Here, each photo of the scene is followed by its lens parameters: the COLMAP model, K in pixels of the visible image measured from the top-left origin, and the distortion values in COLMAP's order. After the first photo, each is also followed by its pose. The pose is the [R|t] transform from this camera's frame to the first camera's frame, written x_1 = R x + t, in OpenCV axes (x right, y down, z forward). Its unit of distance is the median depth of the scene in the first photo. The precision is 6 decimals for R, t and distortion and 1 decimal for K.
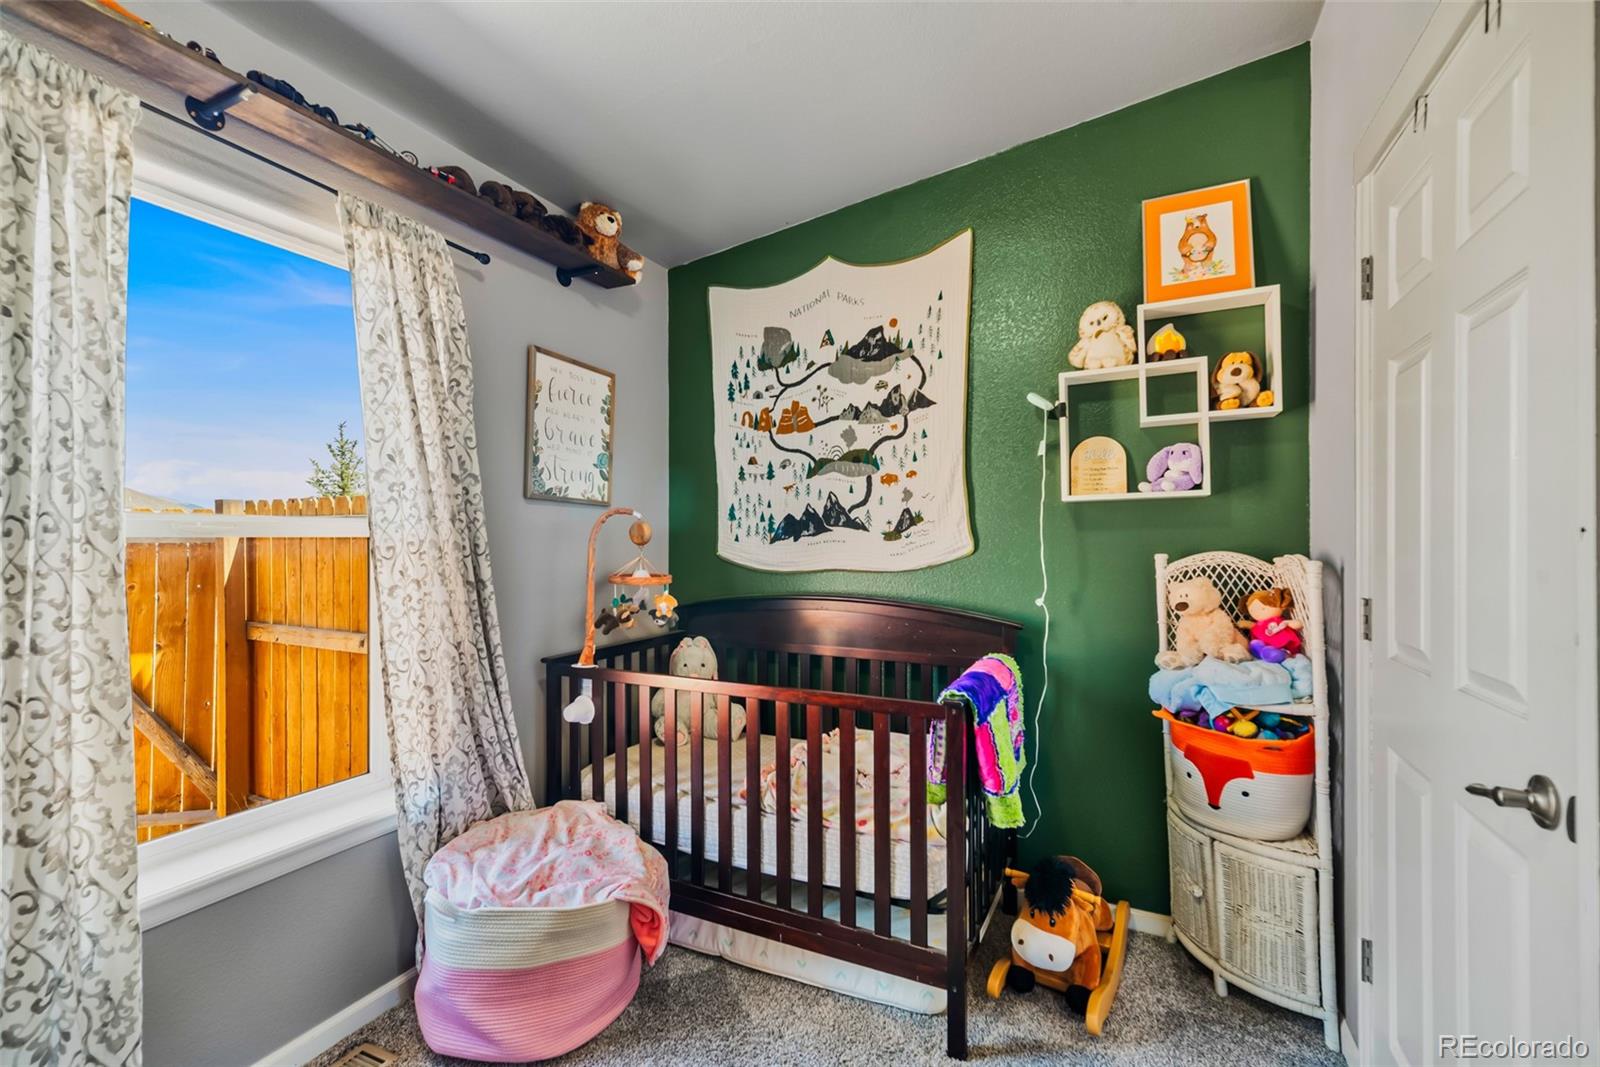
lens RADIAL K [[689.1, 0, 803.6], [0, 689.1, 535.7], [0, 0, 1]] dist [0.006449, 0.001303]
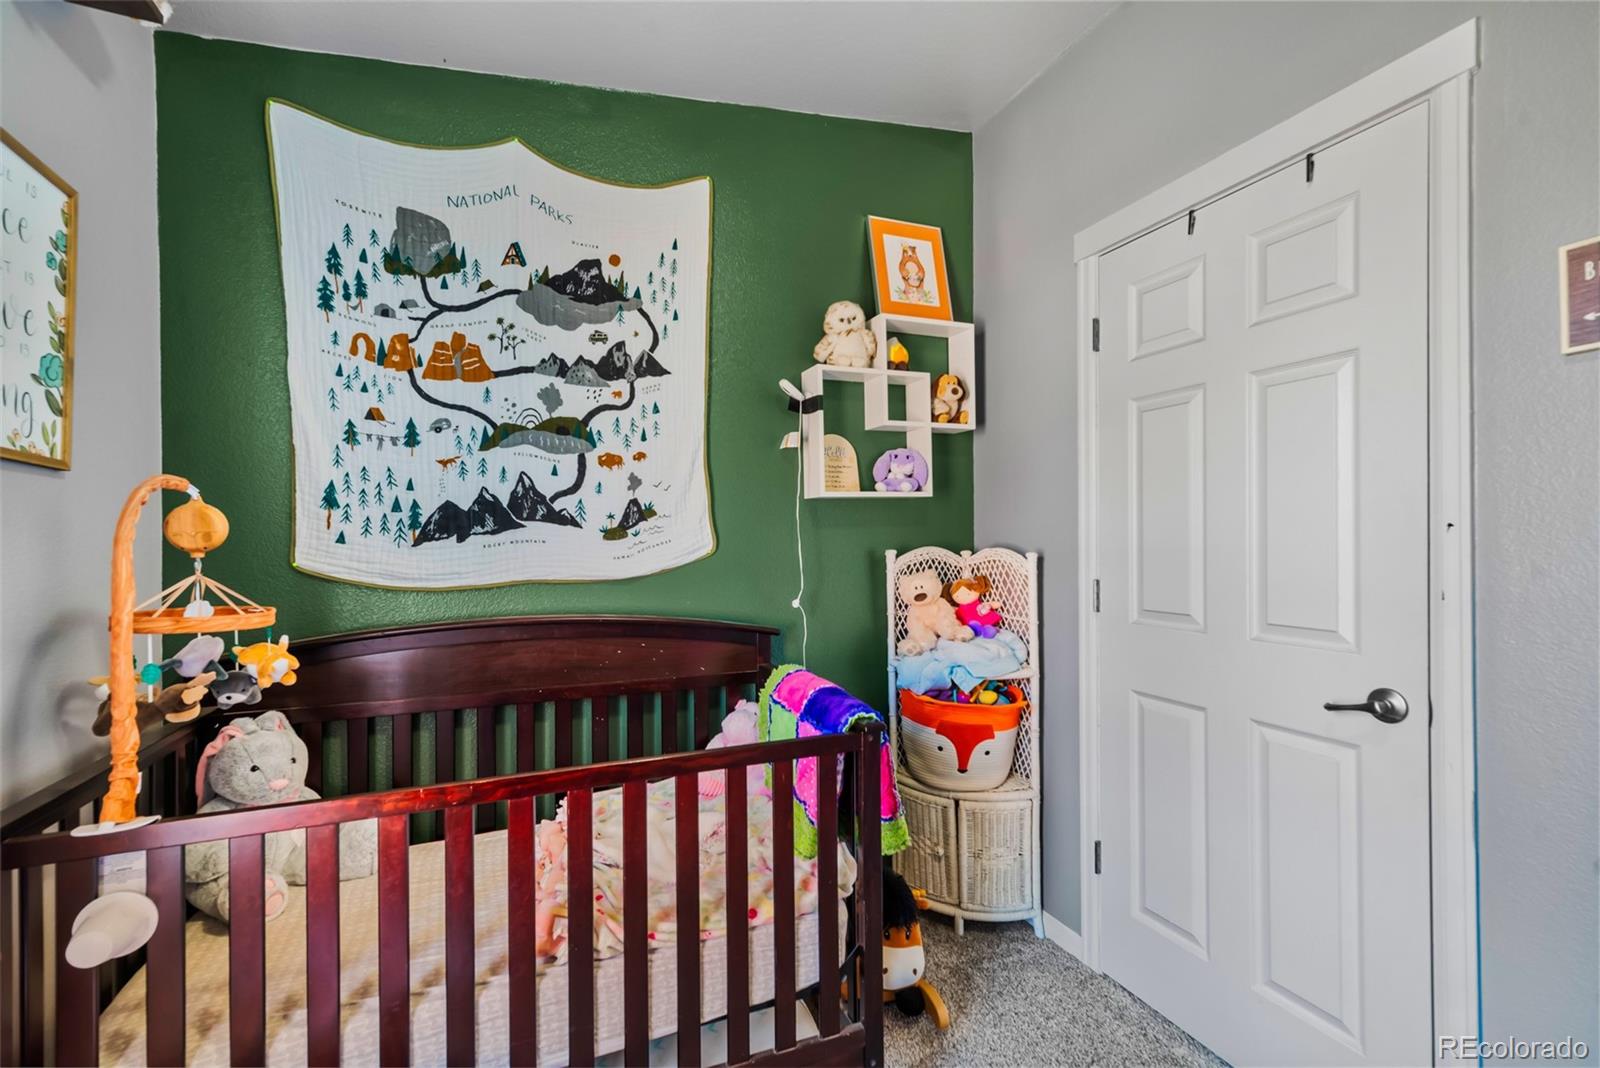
lens RADIAL K [[689.1, 0, 803.6], [0, 689.1, 536.2], [0, 0, 1]] dist [0.006449, 0.001303]
pose [[0.664197, -0.003366, 0.747550, -0.315397], [0.003789, 0.999992, 0.001136, 0.002896], [-0.747548, 0.002078, 0.664205, 0.327272]]
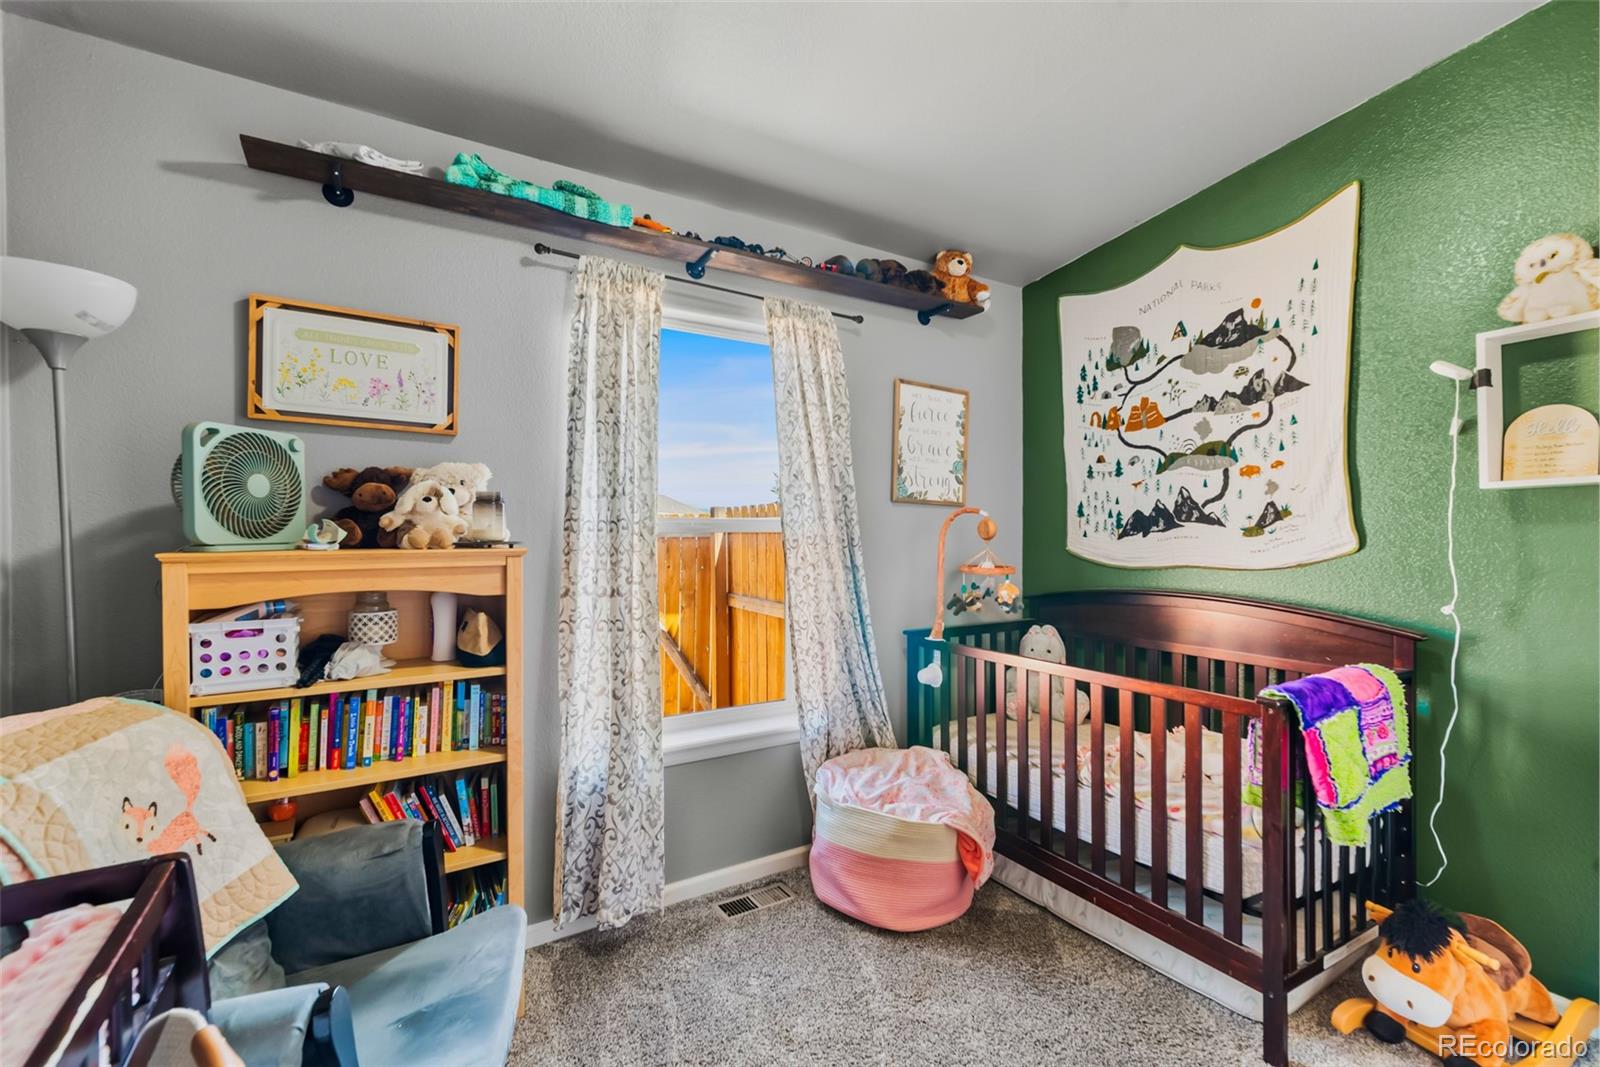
lens RADIAL K [[689.1, 0, 803.6], [0, 689.1, 535.7], [0, 0, 1]] dist [0.006449, 0.001303]
pose [[0.836125, 0.002048, -0.548535, 0.134204], [-0.000201, 0.999994, 0.003426, 0.002635], [0.548539, -0.002754, 0.836120, -0.120015]]
